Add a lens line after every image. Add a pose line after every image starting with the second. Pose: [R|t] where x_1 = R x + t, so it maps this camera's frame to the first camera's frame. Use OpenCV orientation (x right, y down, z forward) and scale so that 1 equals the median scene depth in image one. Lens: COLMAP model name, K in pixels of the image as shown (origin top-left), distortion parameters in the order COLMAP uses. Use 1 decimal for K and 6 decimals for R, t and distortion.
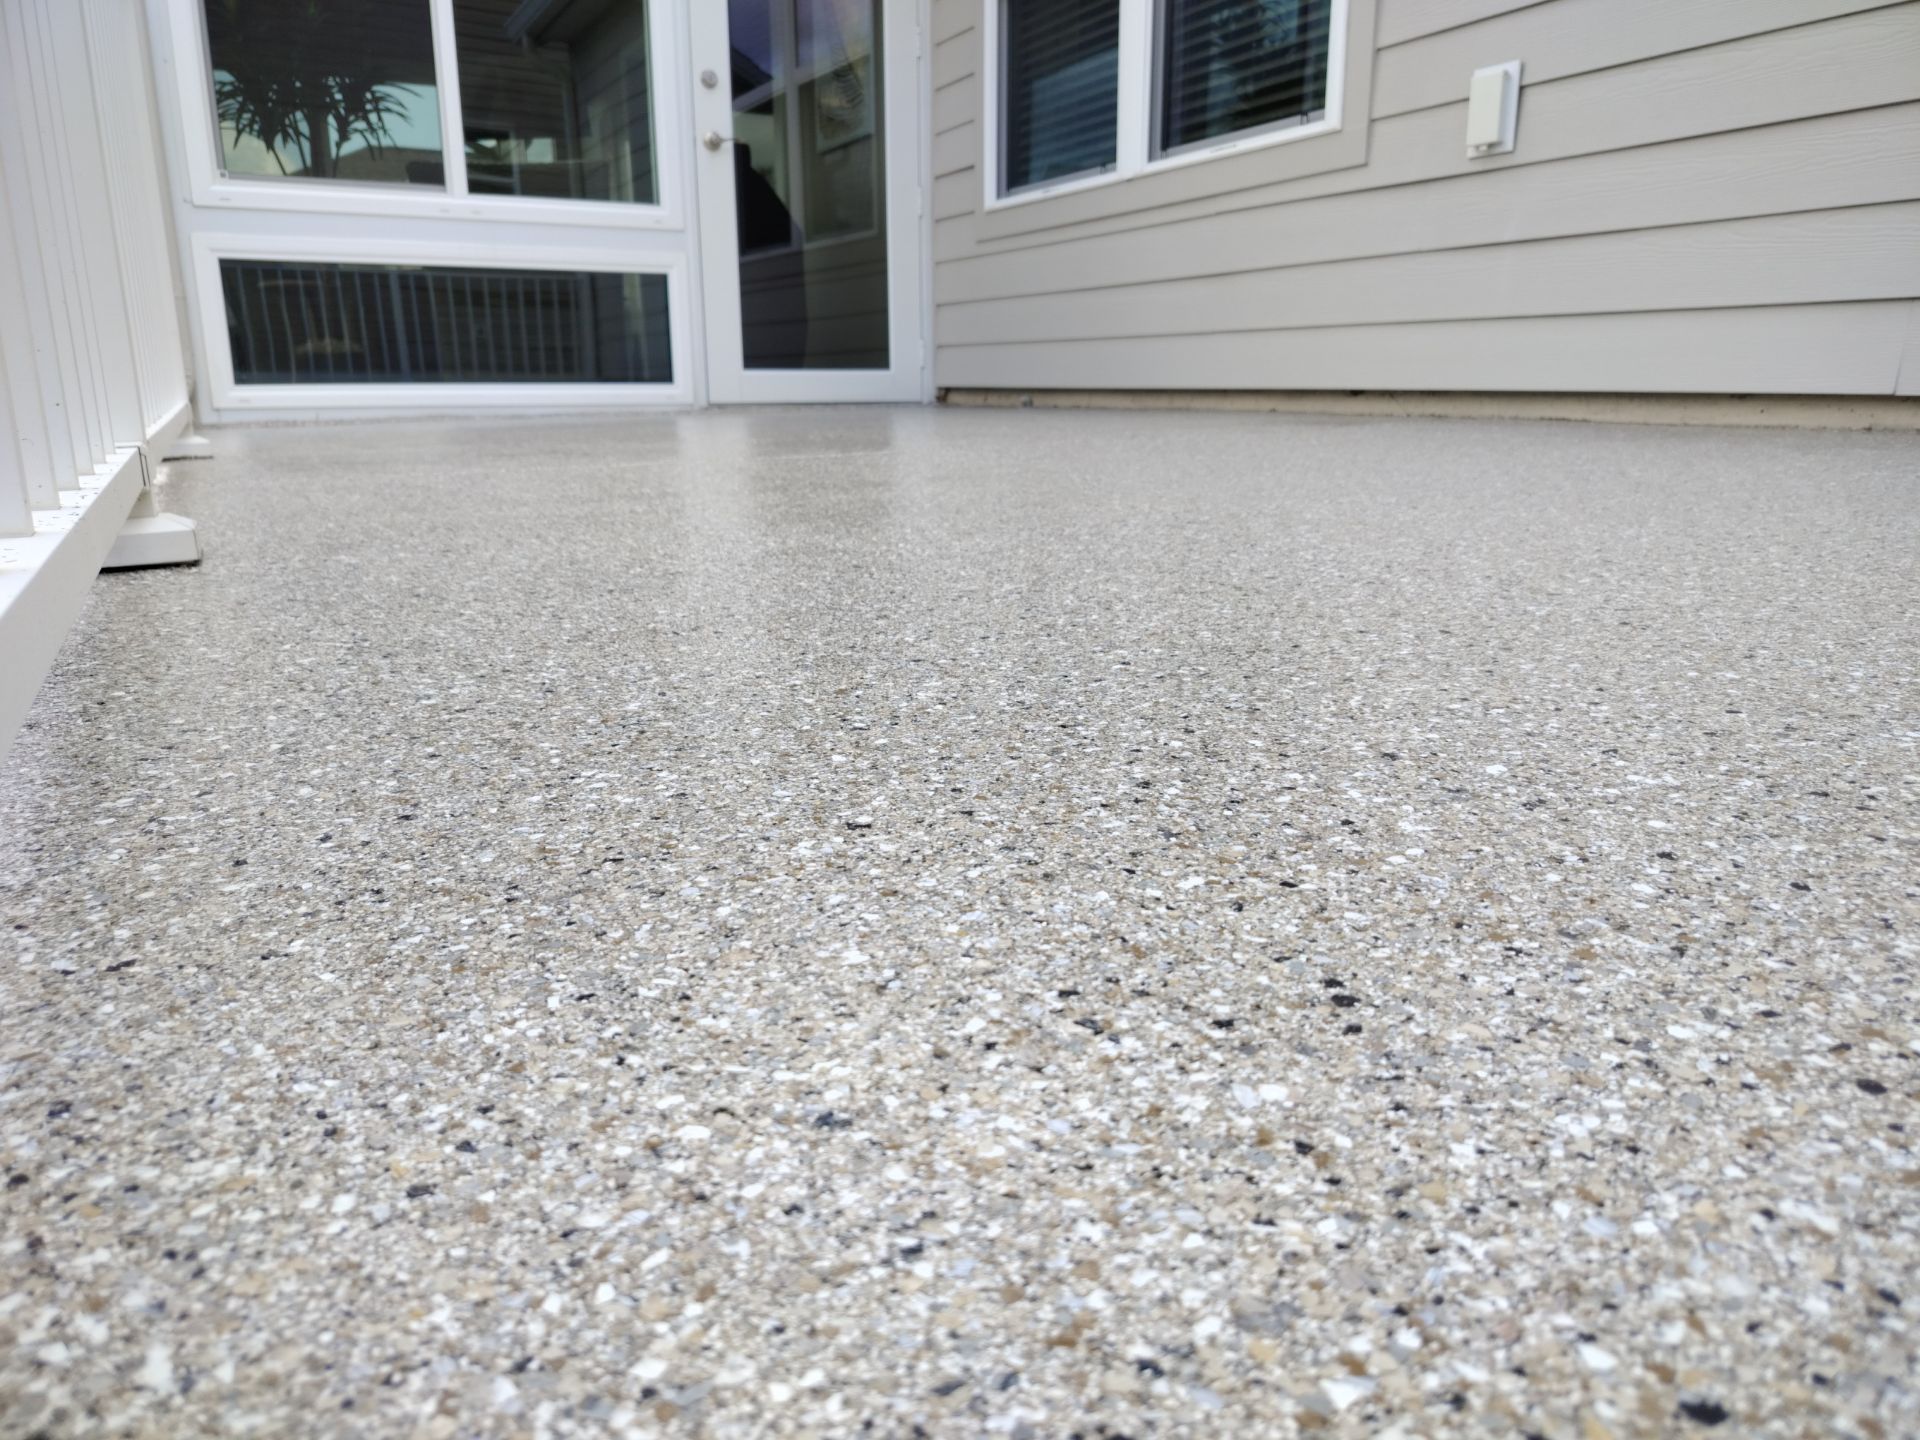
lens RADIAL K [[1361.1, 0, 963.3], [0, 1361.1, 770.9], [0, 0, 1]] dist [0.026960, -0.017503]
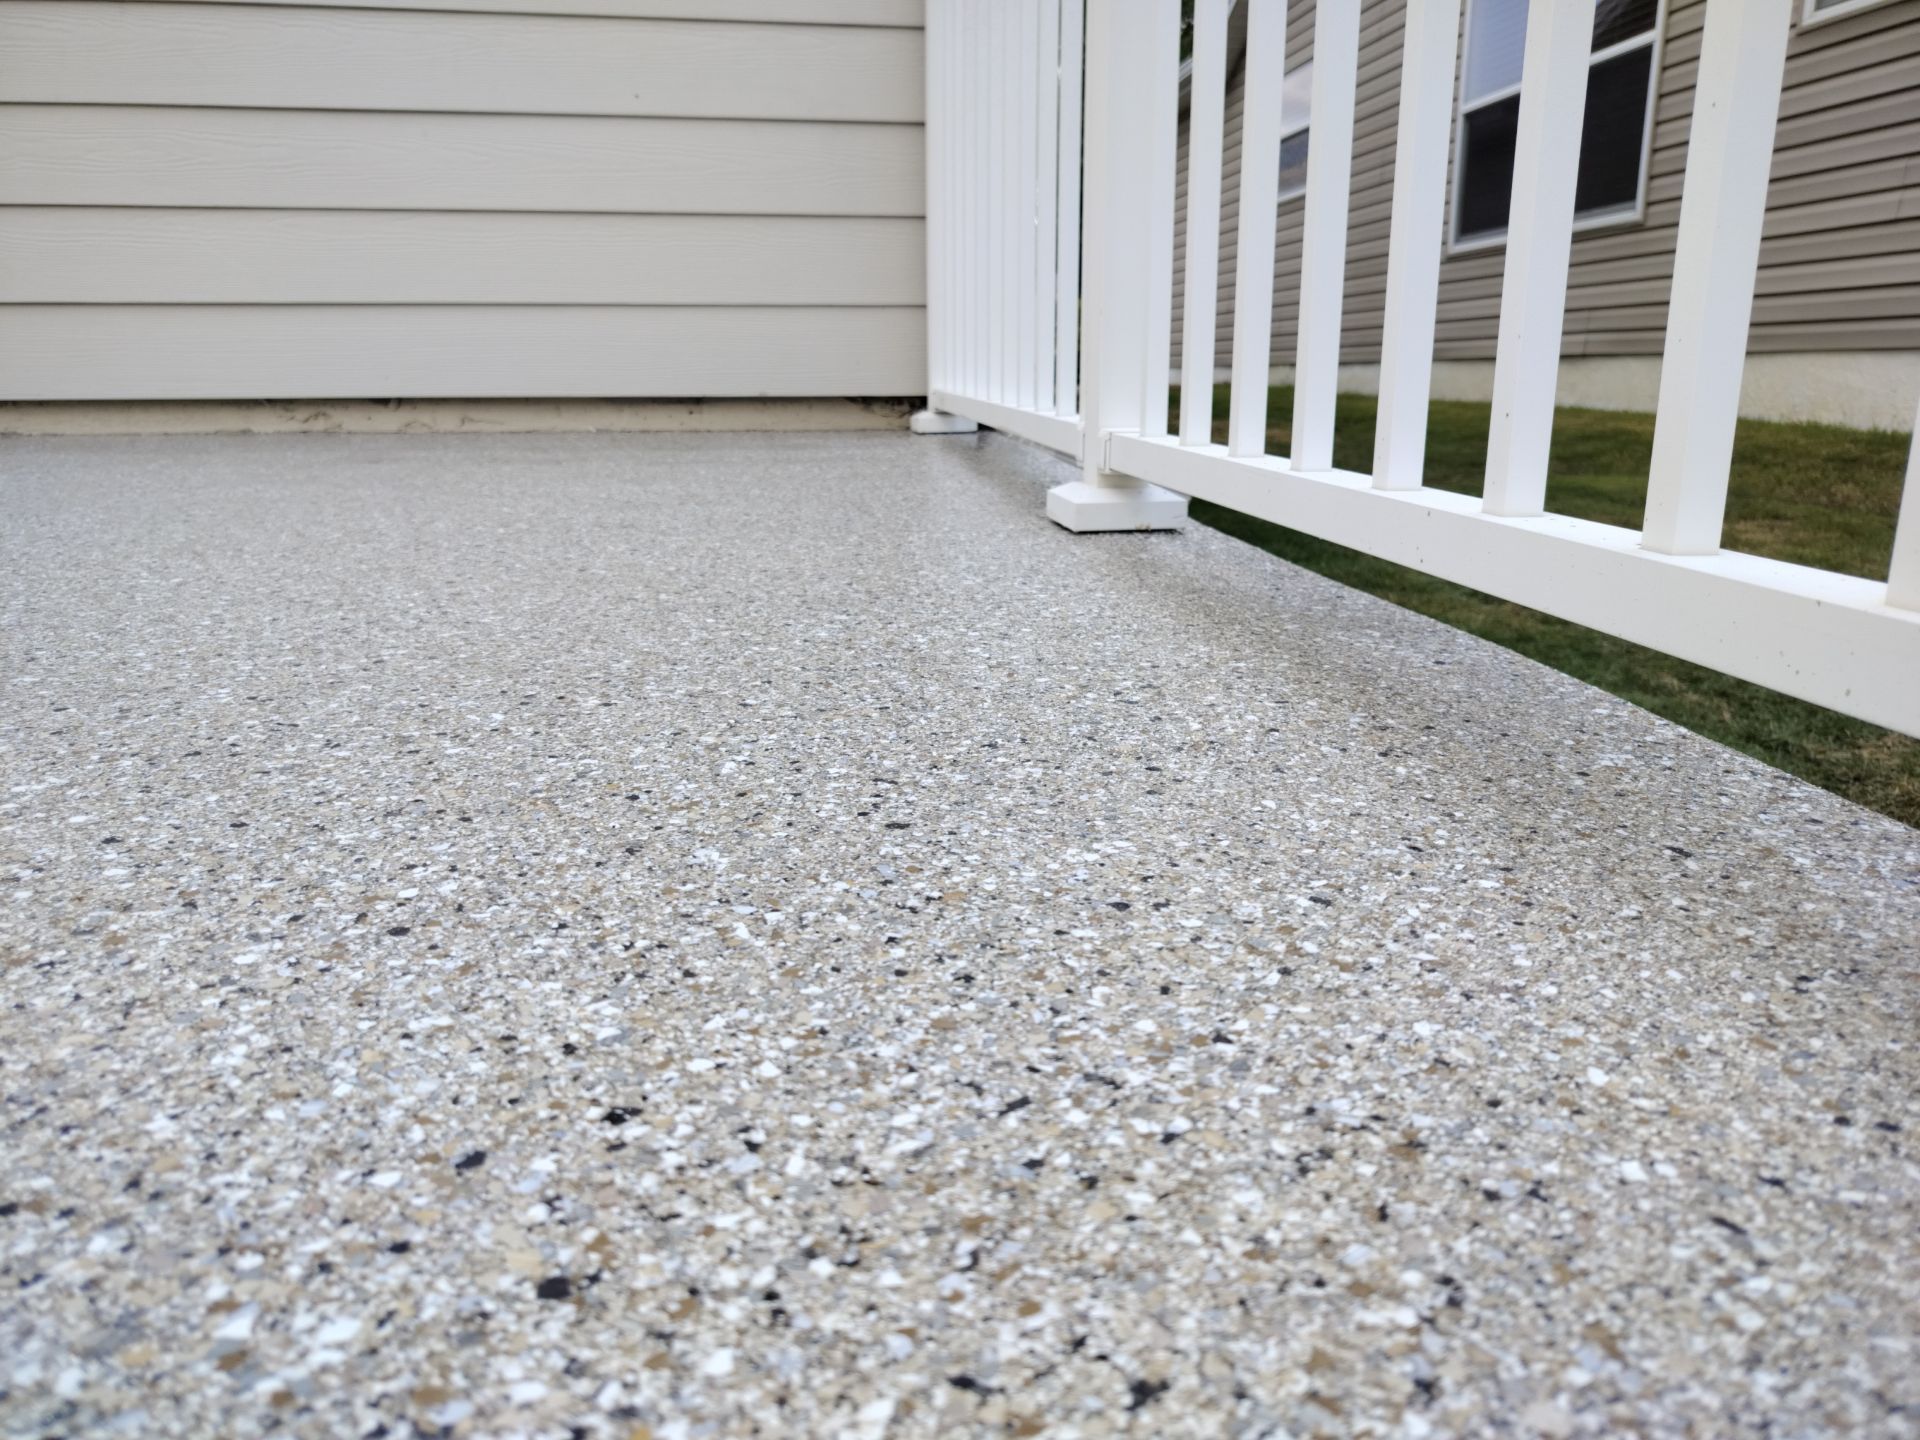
lens RADIAL K [[1361.1, 0, 964.9], [0, 1361.1, 717.5], [0, 0, 1]] dist [0.026960, -0.017503]
pose [[0.344604, -0.233849, 0.909155, -0.268641], [0.269777, 0.952292, 0.142688, -0.001737], [-0.899149, 0.196099, 0.391250, -0.021646]]
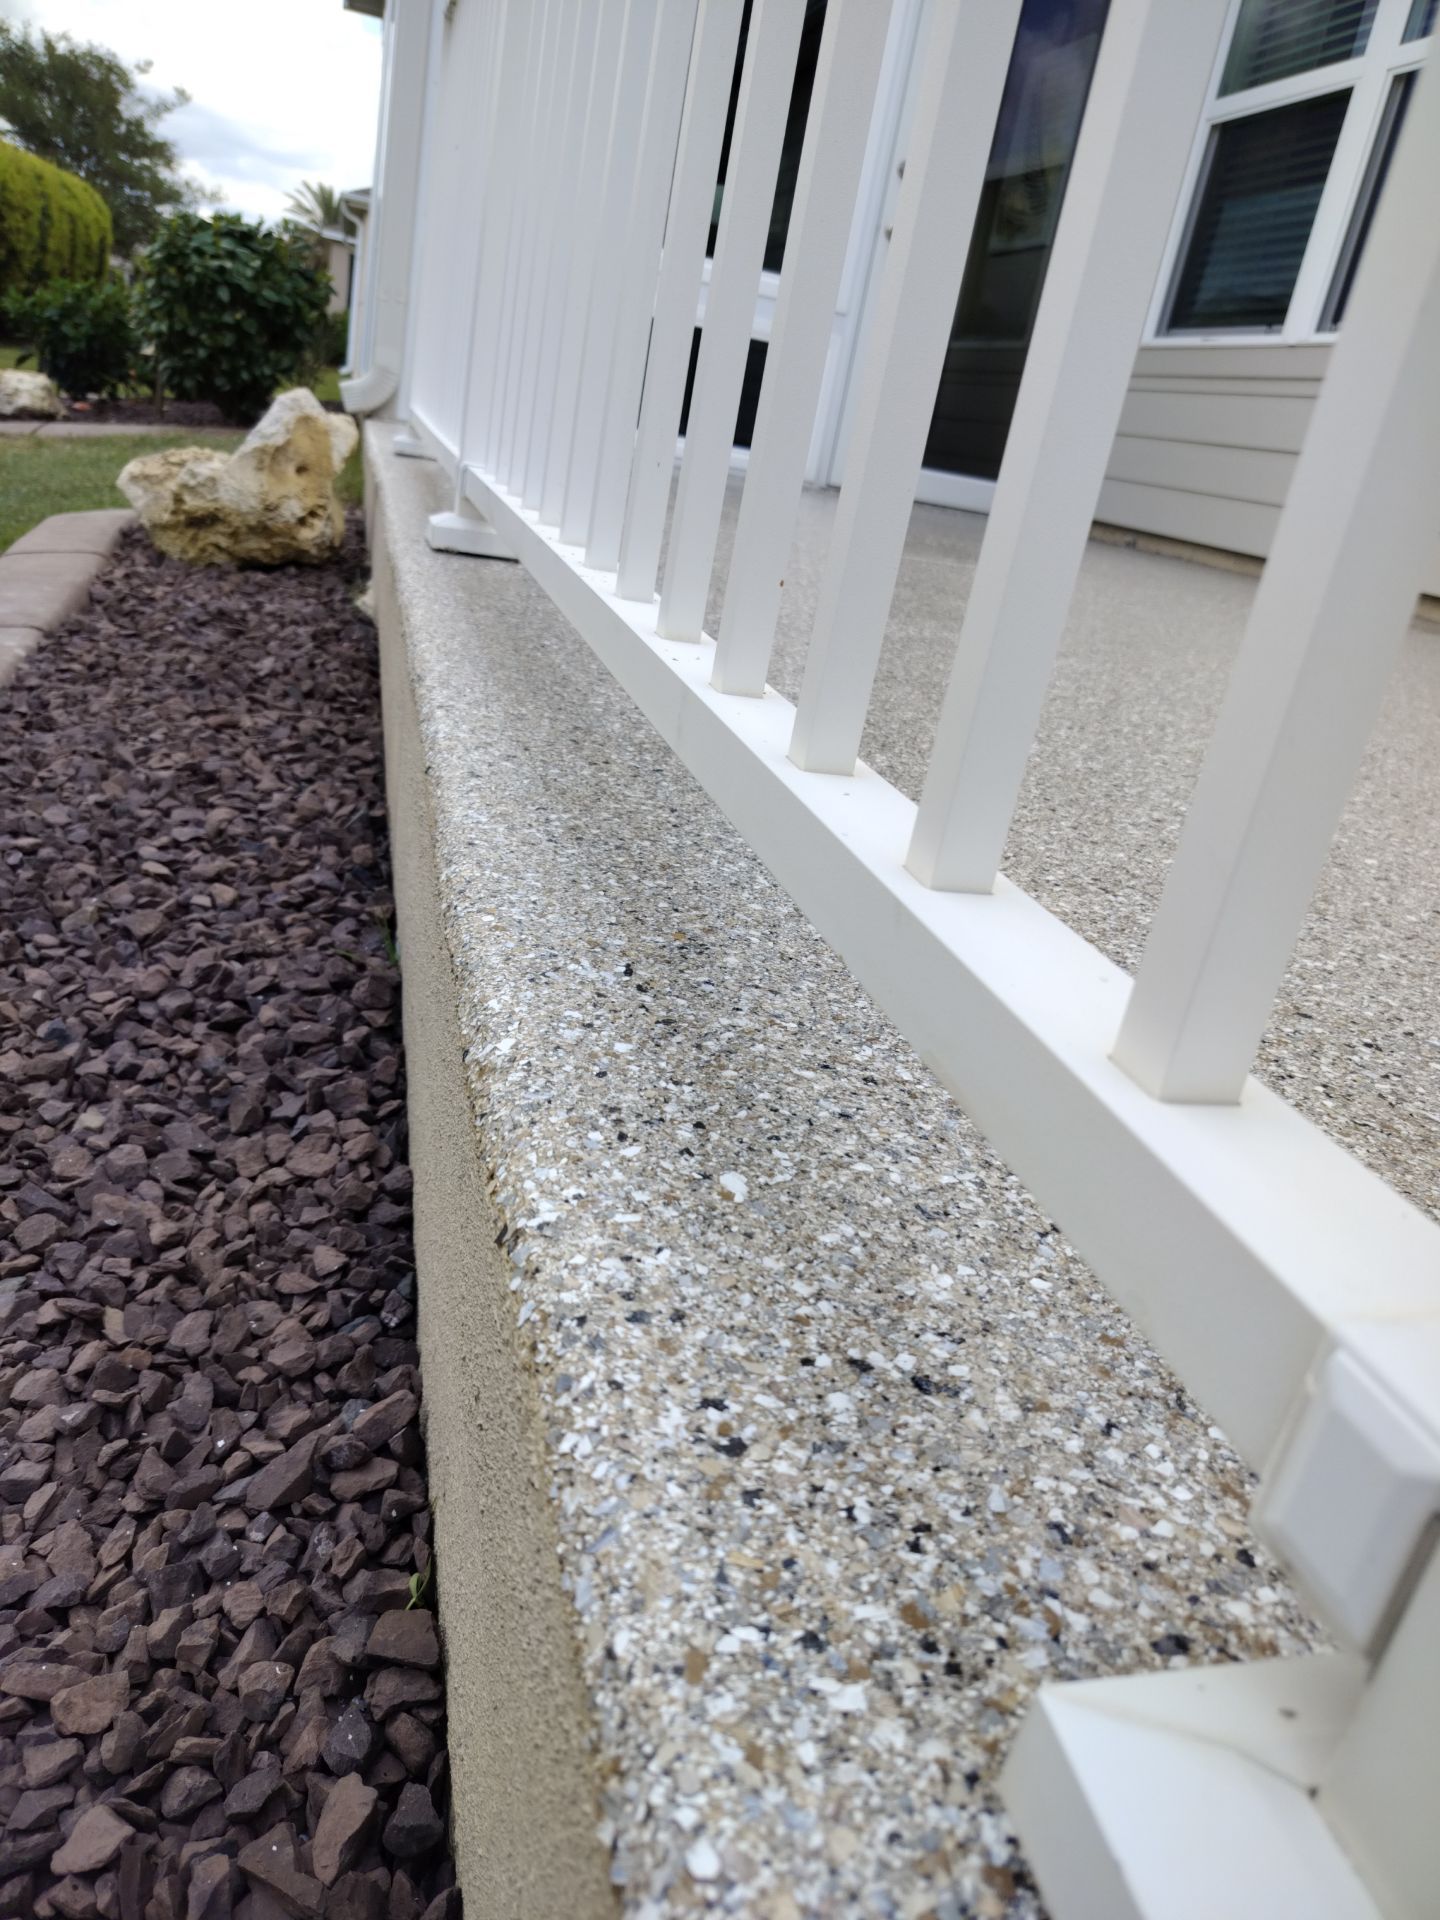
lens RADIAL K [[1361.1, 0, 724.0], [0, 1361.1, 959.8], [0, 0, 1]] dist [0.026960, -0.017503]
pose [[0.956195, 0.247366, -0.156528, -0.125830], [-0.236076, 0.967804, 0.087319, 0.262758], [0.173088, -0.046541, 0.983806, -1.315935]]
